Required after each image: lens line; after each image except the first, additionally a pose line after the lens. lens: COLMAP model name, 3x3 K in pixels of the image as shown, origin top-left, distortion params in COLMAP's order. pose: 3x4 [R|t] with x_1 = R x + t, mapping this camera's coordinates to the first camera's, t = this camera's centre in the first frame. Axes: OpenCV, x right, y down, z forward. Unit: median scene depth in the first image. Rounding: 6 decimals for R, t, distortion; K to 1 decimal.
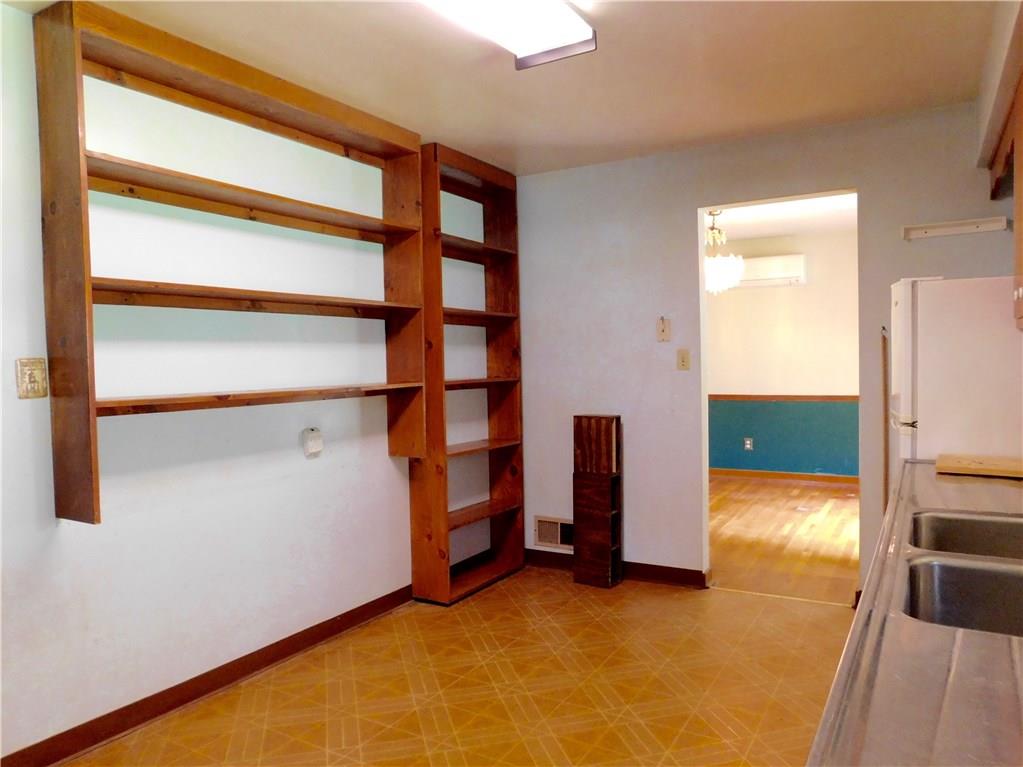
lens RADIAL K [[679.9, 0, 507.2], [0, 679.9, 378.7], [0, 0, 1]] dist [-0.041138, 0.027084]
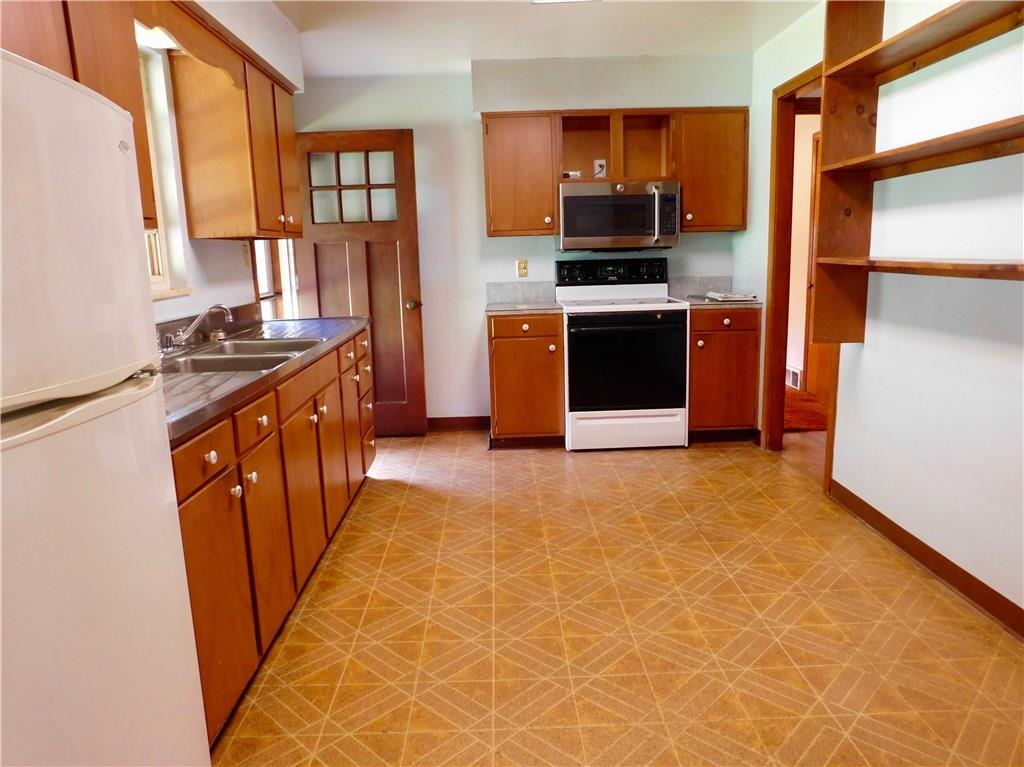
lens RADIAL K [[680.6, 0, 511.4], [0, 680.6, 387.6], [0, 0, 1]] dist [-0.041138, 0.027084]
pose [[-0.833048, 0.149990, -0.532480, 0.564617], [0.031587, 0.973869, 0.224904, -0.033094], [0.552299, 0.170536, -0.816017, 1.437939]]
